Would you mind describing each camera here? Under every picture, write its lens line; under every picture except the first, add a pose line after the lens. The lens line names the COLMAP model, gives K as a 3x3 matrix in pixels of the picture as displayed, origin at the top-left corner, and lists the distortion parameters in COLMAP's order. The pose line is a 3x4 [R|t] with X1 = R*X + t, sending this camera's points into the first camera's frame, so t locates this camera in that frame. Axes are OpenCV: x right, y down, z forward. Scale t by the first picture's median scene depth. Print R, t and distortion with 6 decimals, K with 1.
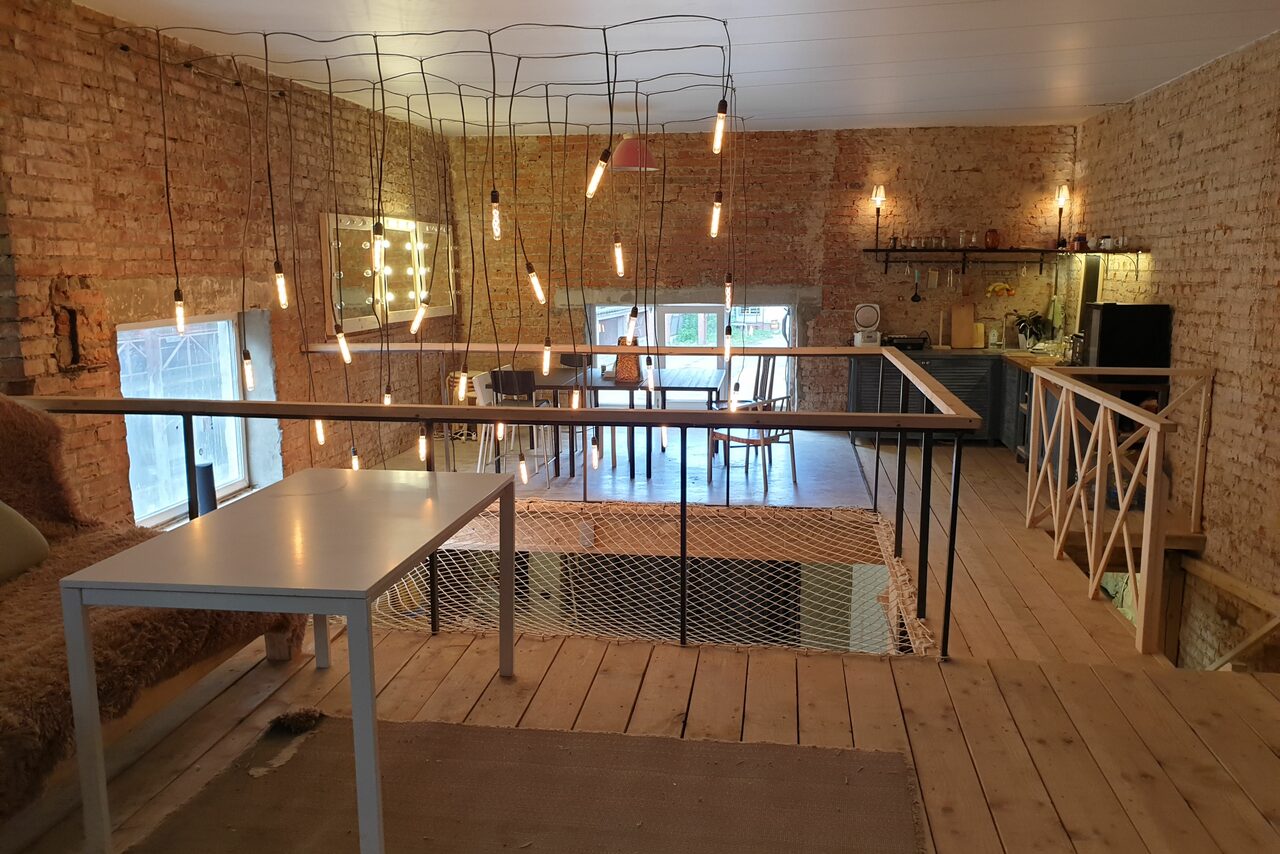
lens RADIAL K [[1009.8, 0, 640.0], [0, 1009.8, 427.0], [0, 0, 1]] dist [0.009874, -0.001843]
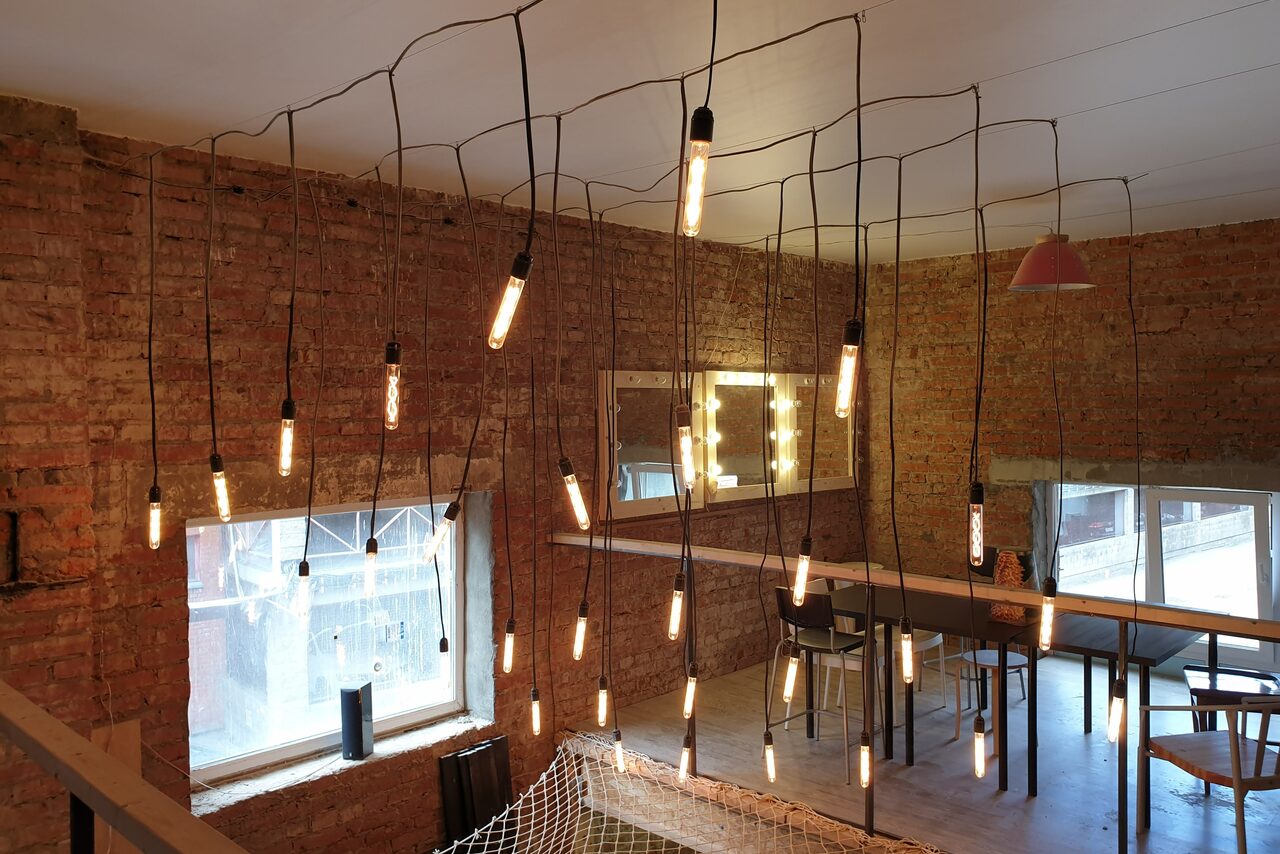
lens RADIAL K [[1009.8, 0, 640.0], [0, 1009.8, 427.0], [0, 0, 1]] dist [0.009874, -0.001843]
pose [[0.818105, 0.007506, -0.575020, 0.231542], [-0.085281, 0.990442, -0.108404, -0.110507], [0.568710, 0.137724, 0.810926, 0.505325]]
